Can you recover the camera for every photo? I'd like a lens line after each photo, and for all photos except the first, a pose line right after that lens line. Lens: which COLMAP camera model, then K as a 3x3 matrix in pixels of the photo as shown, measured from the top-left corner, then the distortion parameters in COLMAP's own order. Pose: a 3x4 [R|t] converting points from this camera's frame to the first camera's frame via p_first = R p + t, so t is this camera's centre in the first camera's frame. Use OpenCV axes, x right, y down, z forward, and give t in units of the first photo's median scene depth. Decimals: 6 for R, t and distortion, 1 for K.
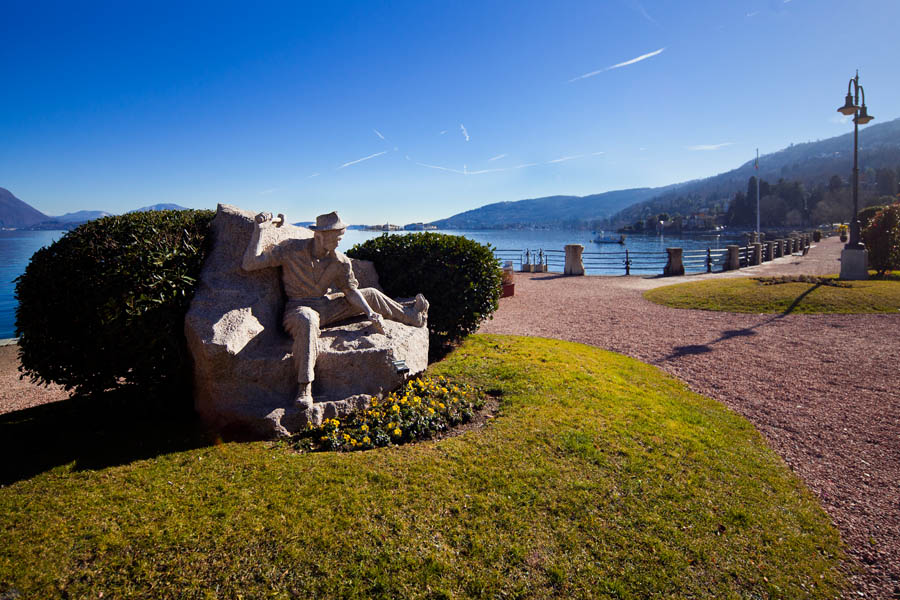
lens RADIAL K [[439.2, 0, 450.2], [0, 439.2, 298.9], [0, 0, 1]] dist [-0.001524, -0.000152]
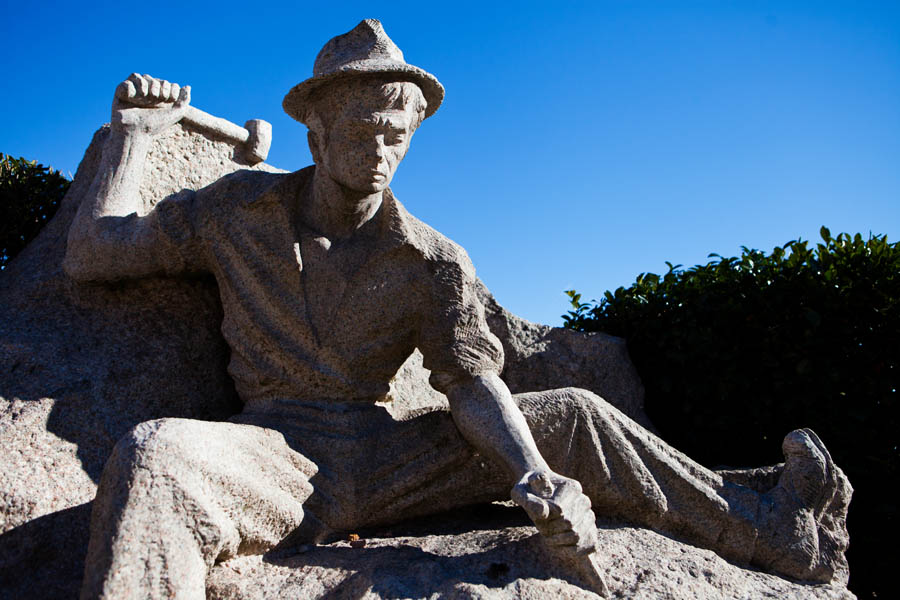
lens RADIAL K [[780.4, 0, 447.4], [0, 780.4, 299.9], [0, 0, 1]] dist [-0.059940, 0.017180]
pose [[0.854915, -0.096558, -0.509703, -0.018728], [-0.073575, 0.950025, -0.303379, 0.063947], [0.513524, 0.296865, 0.805087, 0.616457]]
